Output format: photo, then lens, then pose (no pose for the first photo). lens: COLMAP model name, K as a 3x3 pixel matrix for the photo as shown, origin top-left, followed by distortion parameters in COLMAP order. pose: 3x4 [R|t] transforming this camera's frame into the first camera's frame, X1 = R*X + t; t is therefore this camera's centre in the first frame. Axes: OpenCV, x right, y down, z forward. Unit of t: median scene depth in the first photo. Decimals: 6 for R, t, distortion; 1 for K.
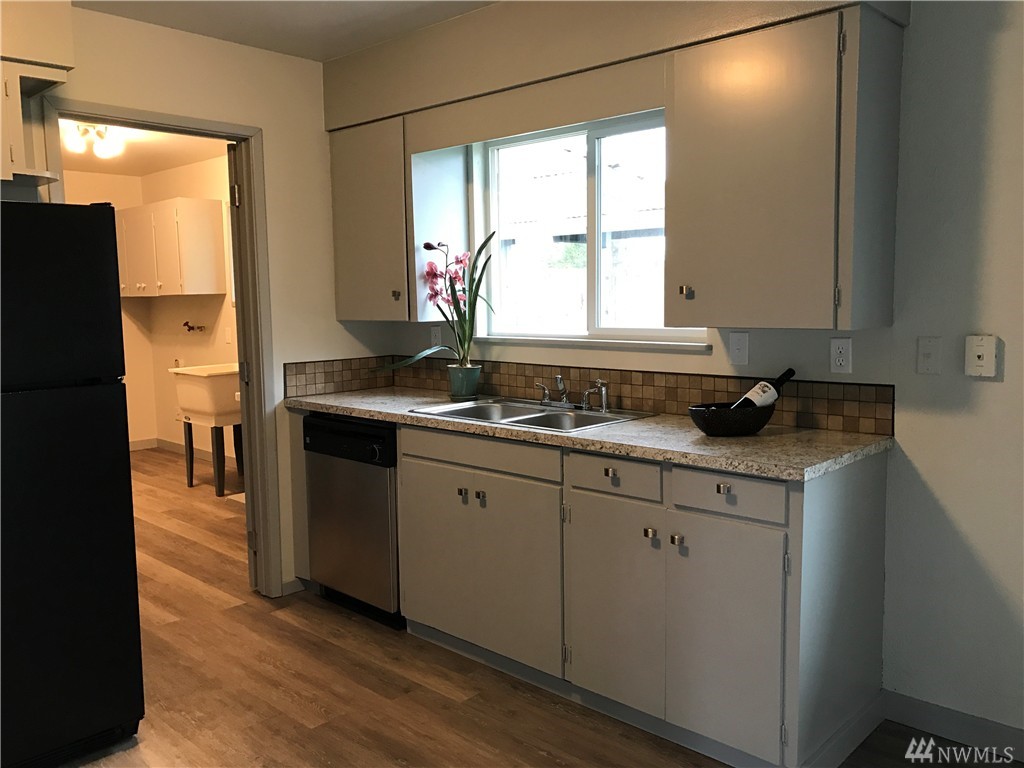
lens RADIAL K [[845.2, 0, 512.0], [0, 845.2, 384.0], [0, 0, 1]] dist [0.074222, -0.091112]
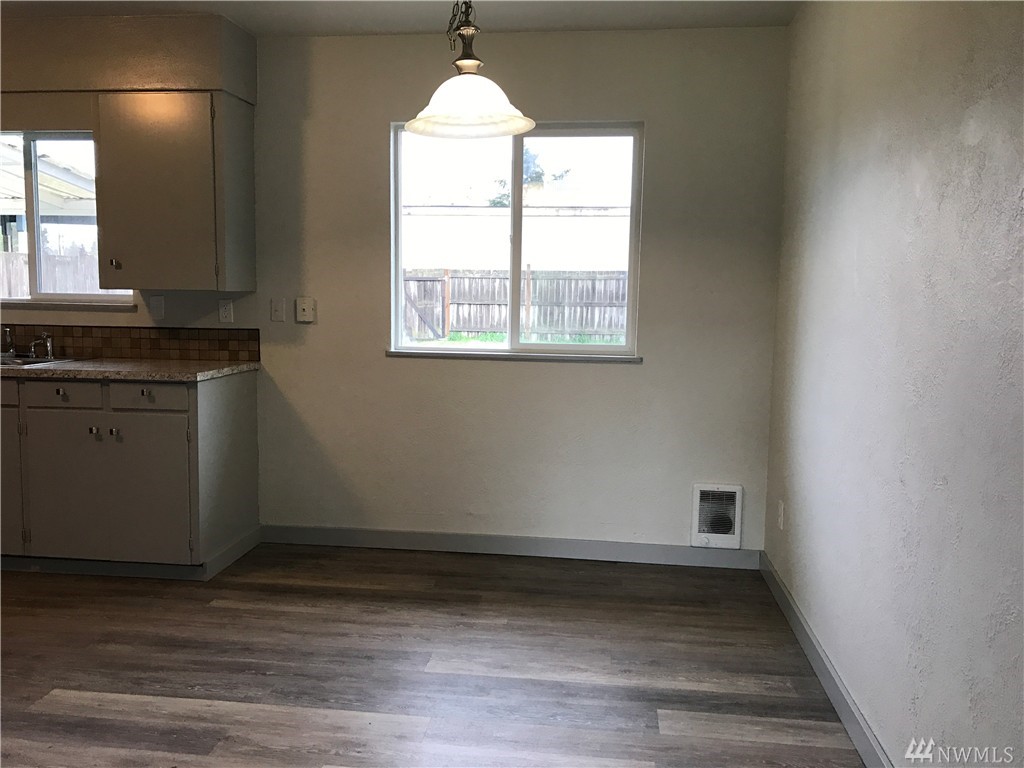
lens RADIAL K [[845.1, 0, 512.0], [0, 845.1, 384.0], [0, 0, 1]] dist [-0.014749, 0.000039]
pose [[0.804326, -0.033891, 0.593220, -0.085747], [0.031770, 0.999397, 0.014019, 0.078470], [-0.593338, 0.007571, 0.804918, -0.436050]]
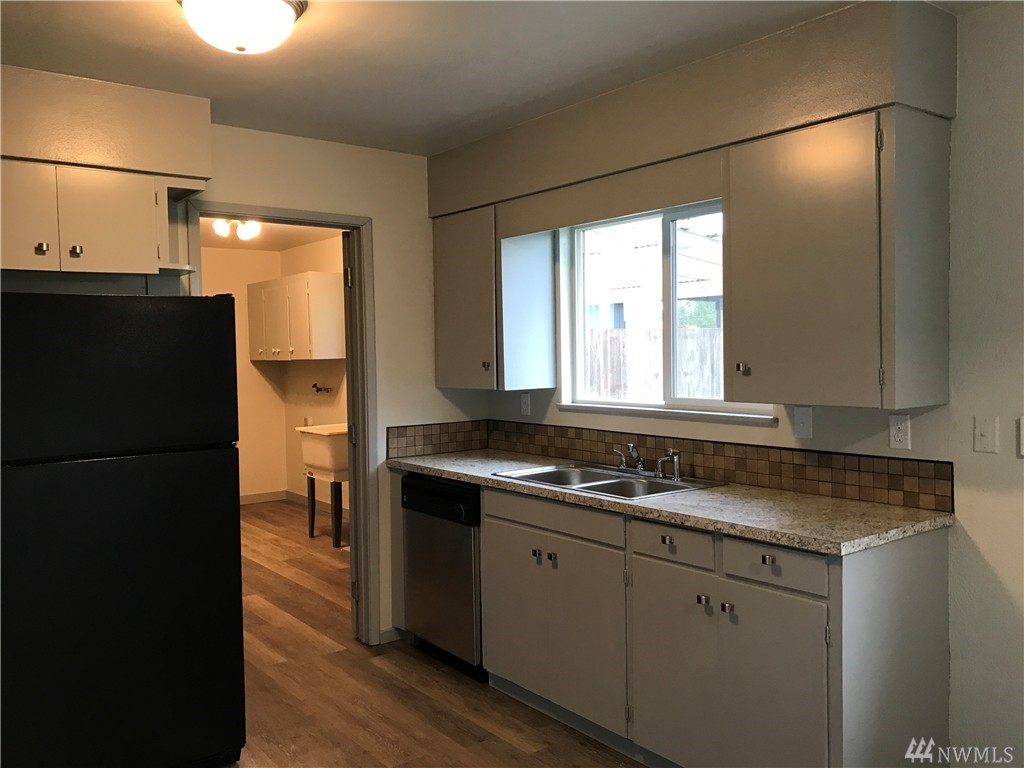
lens RADIAL K [[846.5, 0, 512.0], [0, 846.5, 384.0], [0, 0, 1]] dist [0.059520, -0.087343]
pose [[0.988608, 0.005900, -0.150399, 0.067958], [-0.015836, 0.997762, -0.064958, -0.014038], [0.149679, 0.066599, 0.986489, -0.069124]]
